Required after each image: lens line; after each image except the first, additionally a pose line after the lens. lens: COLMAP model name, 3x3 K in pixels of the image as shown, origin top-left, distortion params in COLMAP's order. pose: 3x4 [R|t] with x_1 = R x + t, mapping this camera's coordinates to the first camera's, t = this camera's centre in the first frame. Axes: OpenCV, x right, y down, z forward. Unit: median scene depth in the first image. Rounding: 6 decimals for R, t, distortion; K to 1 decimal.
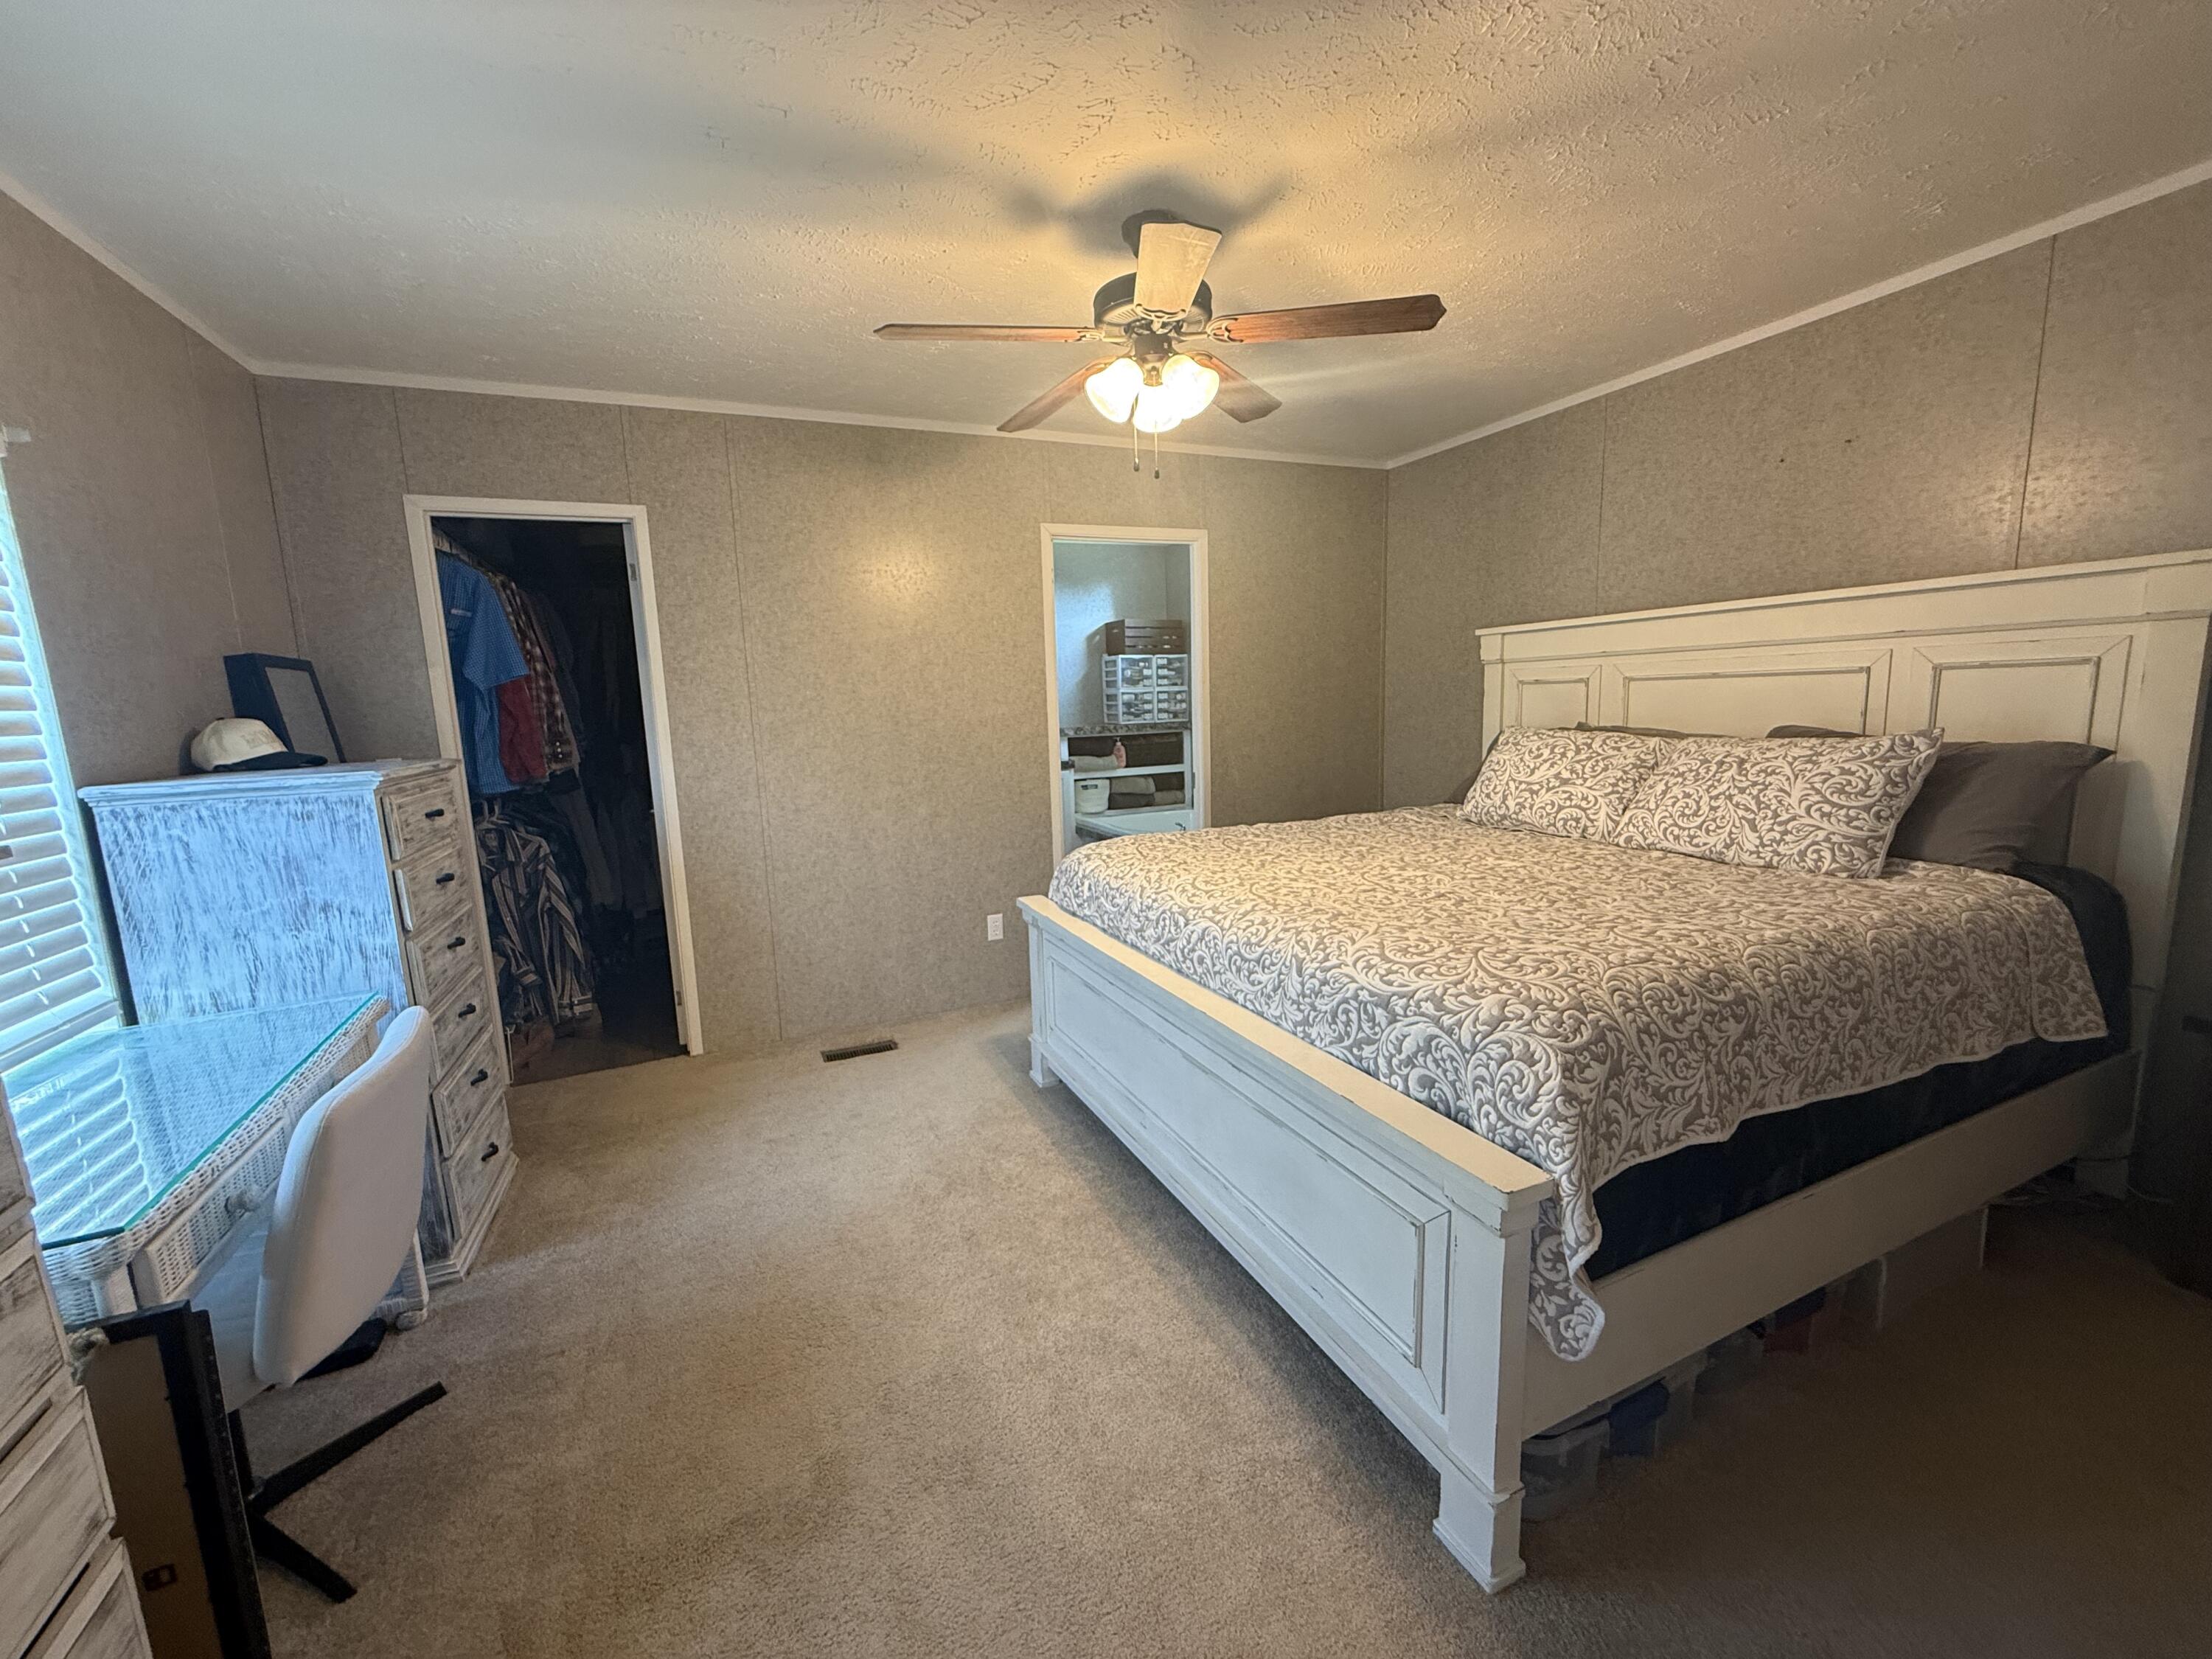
lens RADIAL K [[887.2, 0, 1105.9], [0, 887.2, 835.0], [0, 0, 1]] dist [-0.000977, 0.000102]
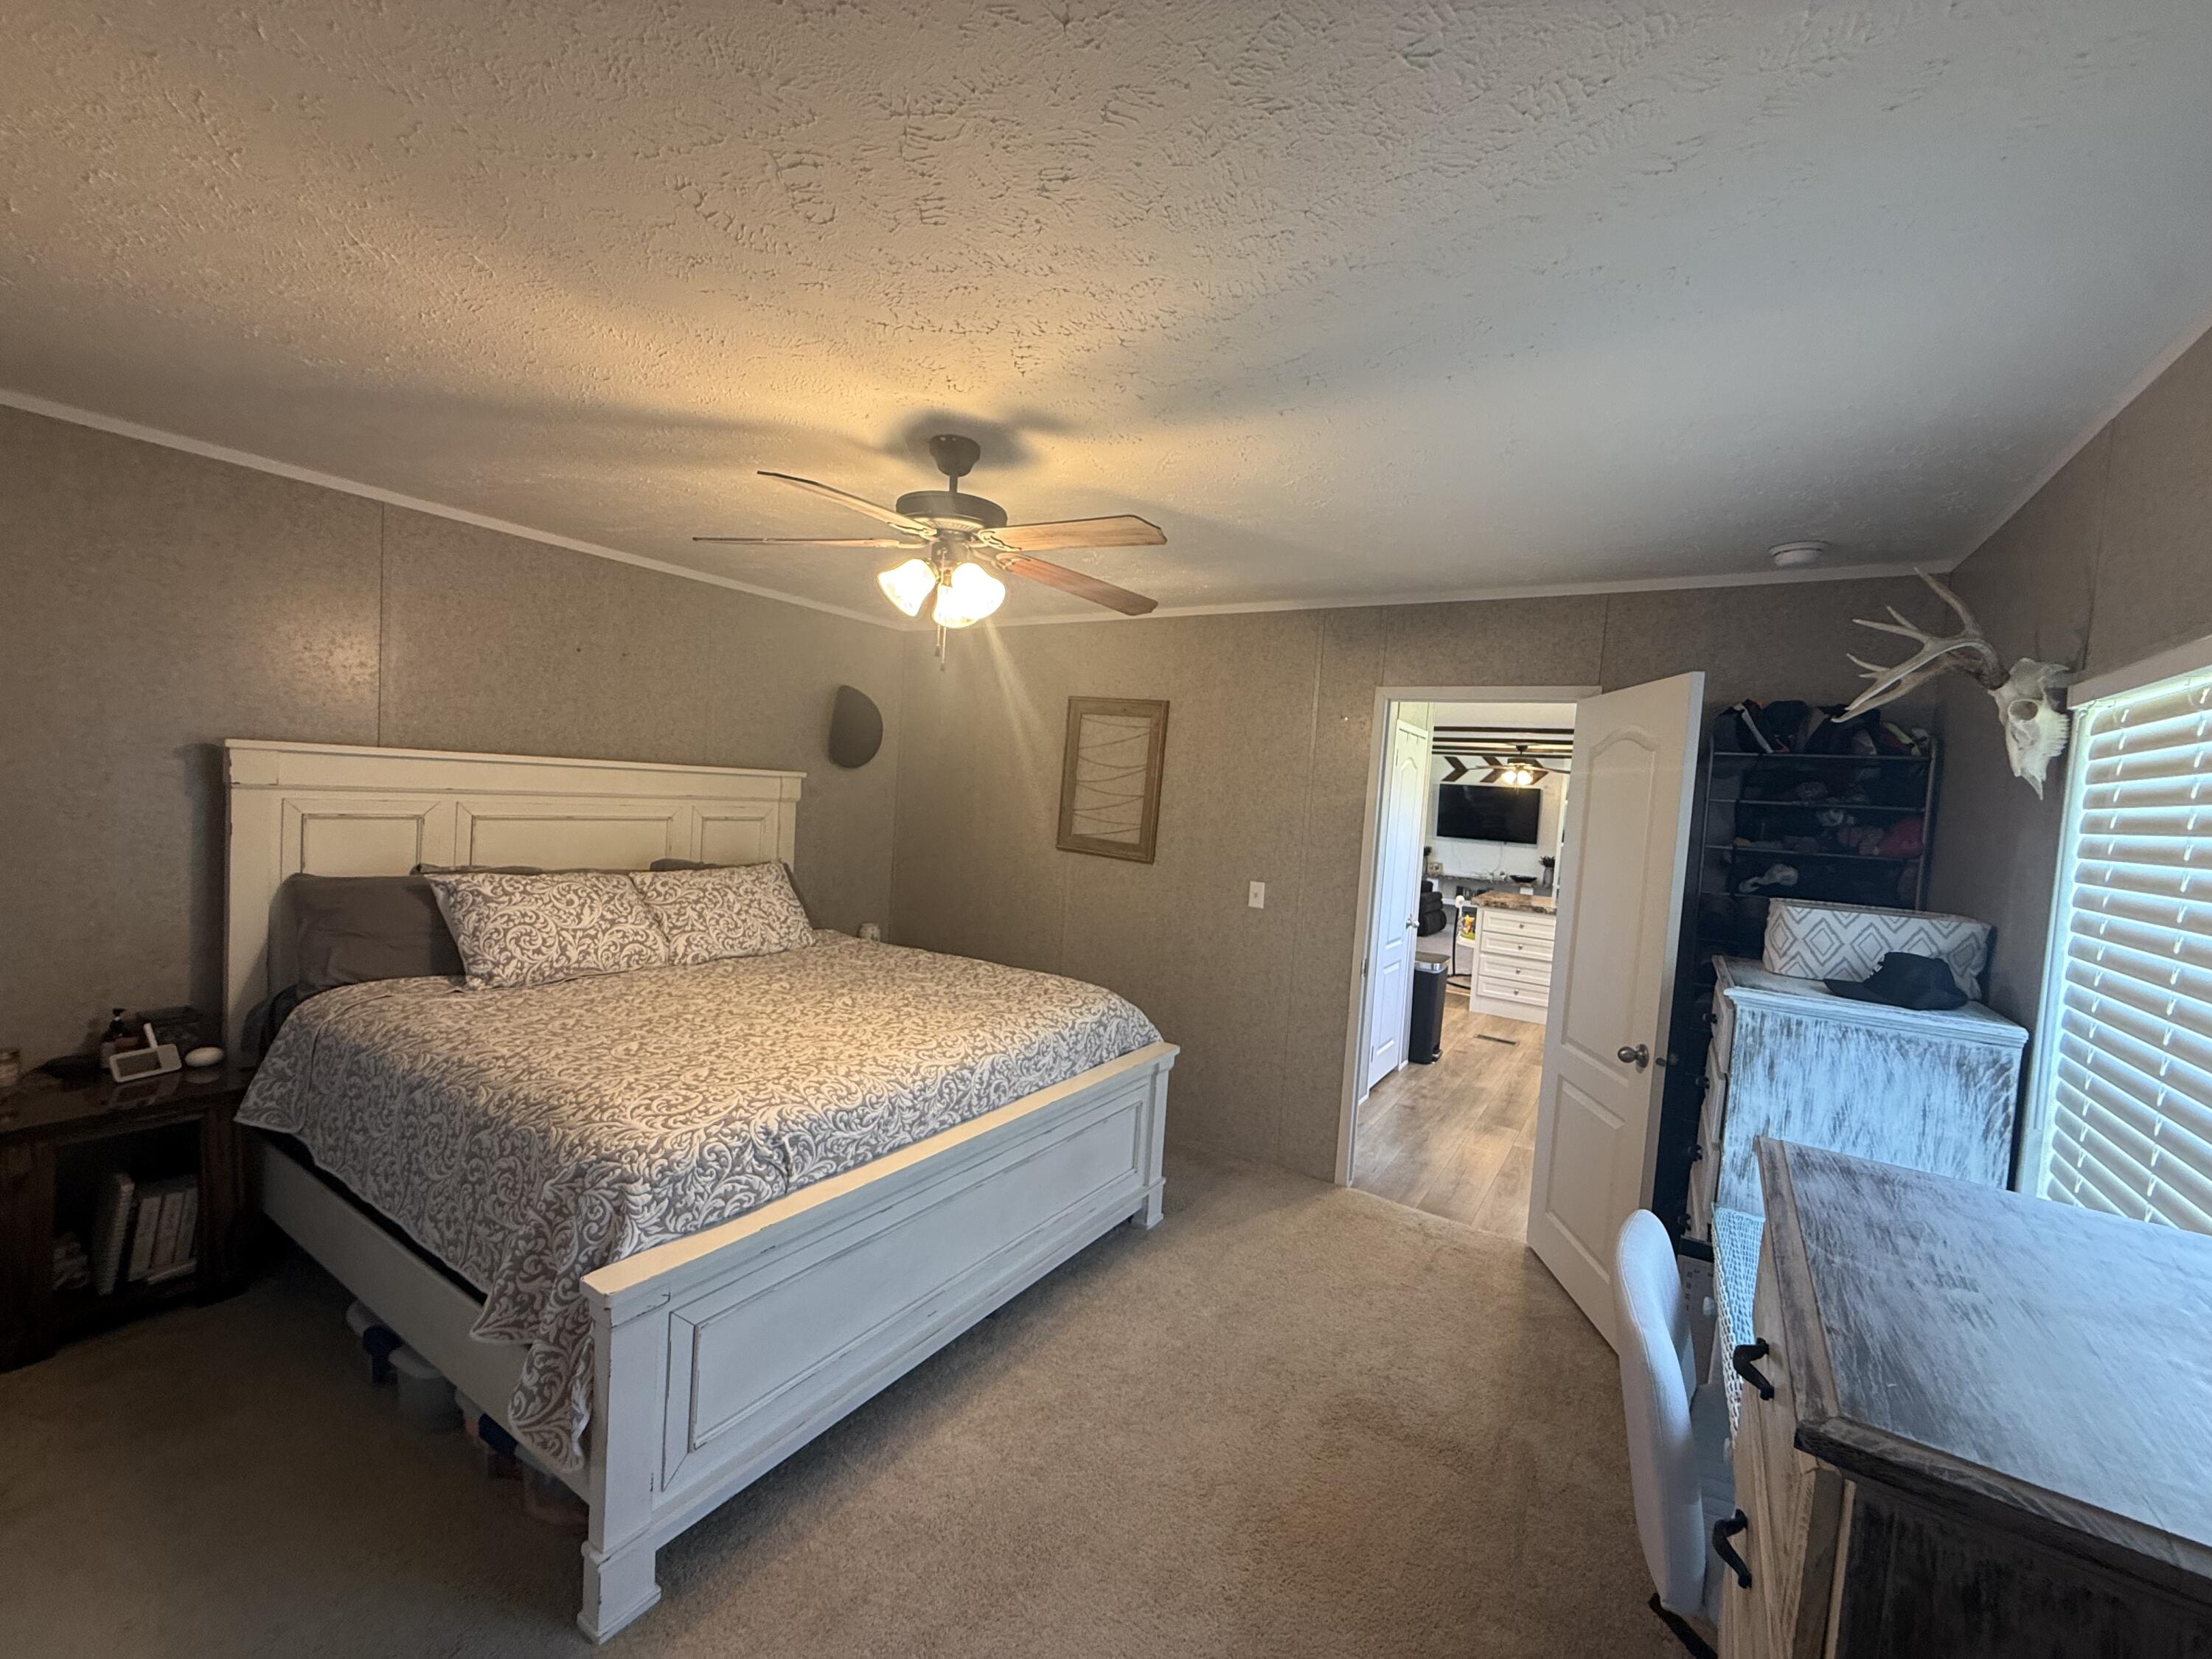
lens RADIAL K [[887.2, 0, 1105.9], [0, 887.2, 835.0], [0, 0, 1]] dist [-0.000977, 0.000102]
pose [[-0.543247, -0.042305, 0.838506, -0.958711], [0.084460, 0.990909, 0.104714, -0.310165], [-0.835314, 0.127706, -0.534736, 1.456502]]
